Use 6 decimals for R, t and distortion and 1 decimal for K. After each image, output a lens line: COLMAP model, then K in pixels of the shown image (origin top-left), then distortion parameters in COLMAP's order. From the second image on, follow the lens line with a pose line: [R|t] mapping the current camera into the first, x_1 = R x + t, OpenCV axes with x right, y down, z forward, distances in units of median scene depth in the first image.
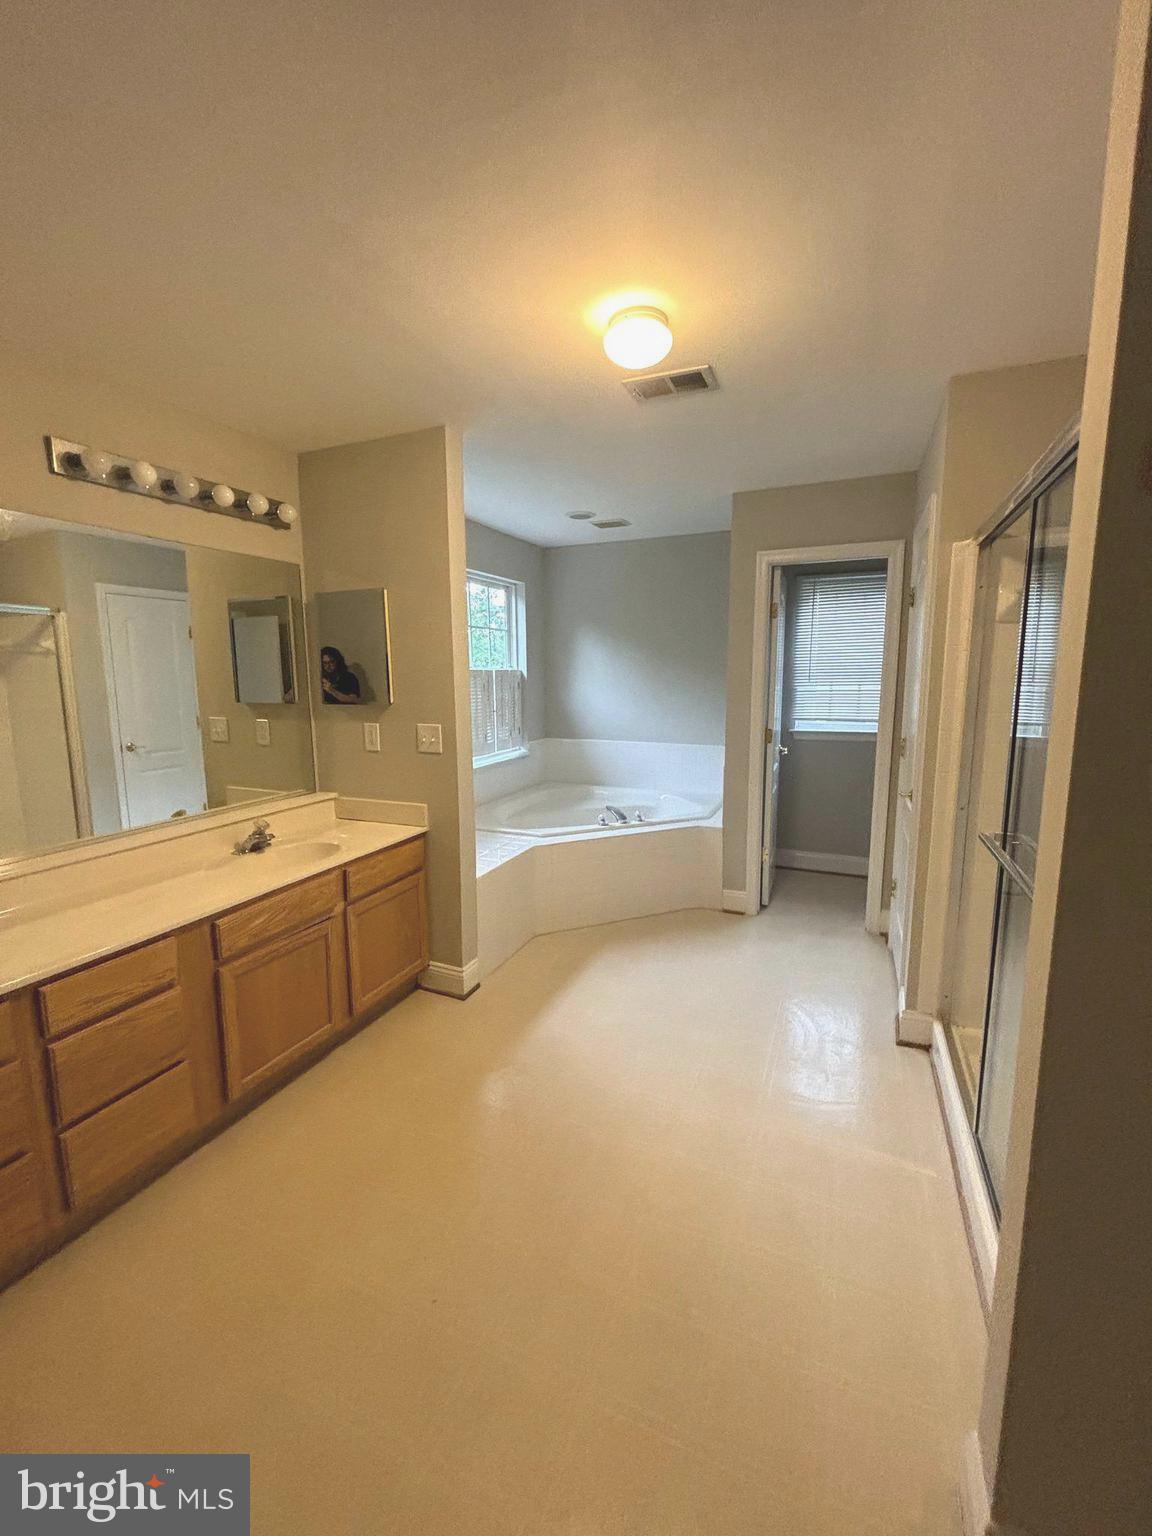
lens RADIAL K [[615.9, 0, 577.3], [0, 615.9, 764.7], [0, 0, 1]] dist [-0.003503, 0.001381]
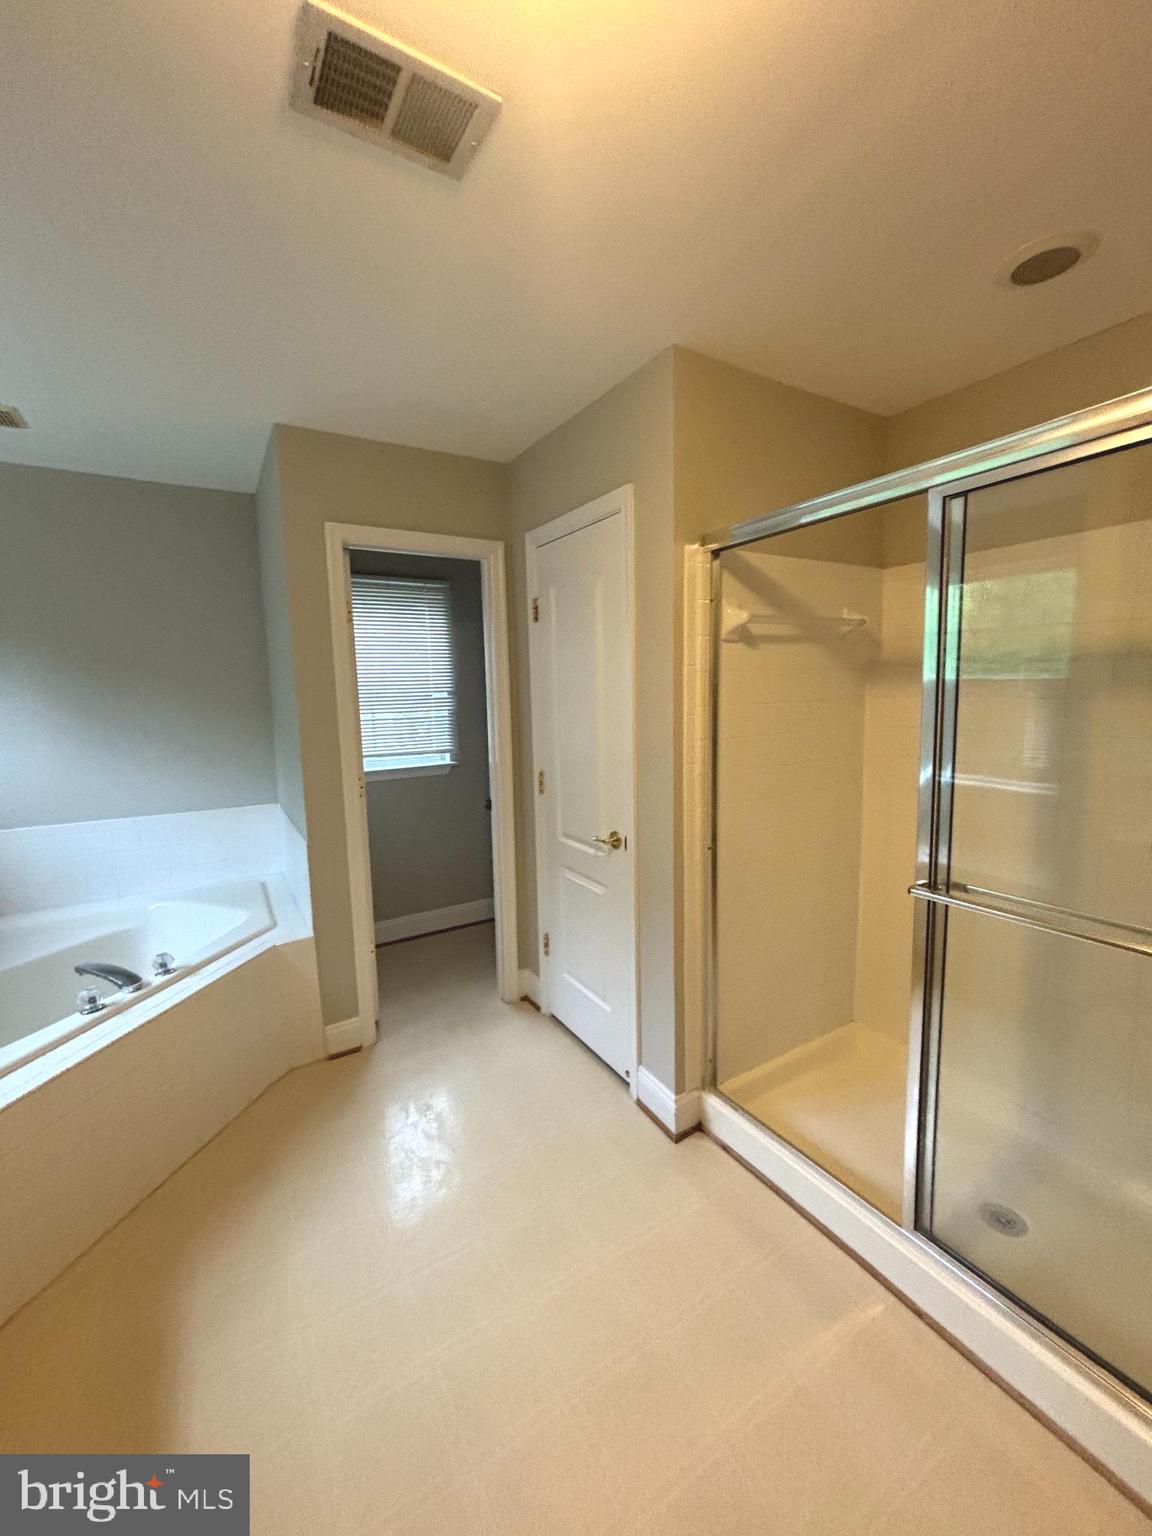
lens RADIAL K [[615.9, 0, 576.9], [0, 615.9, 761.6], [0, 0, 1]] dist [-0.003503, 0.001381]
pose [[0.573539, -0.103013, 0.812676, -0.118370], [0.135594, 0.990315, 0.029835, -0.063966], [-0.807879, 0.093082, 0.581952, 0.382943]]
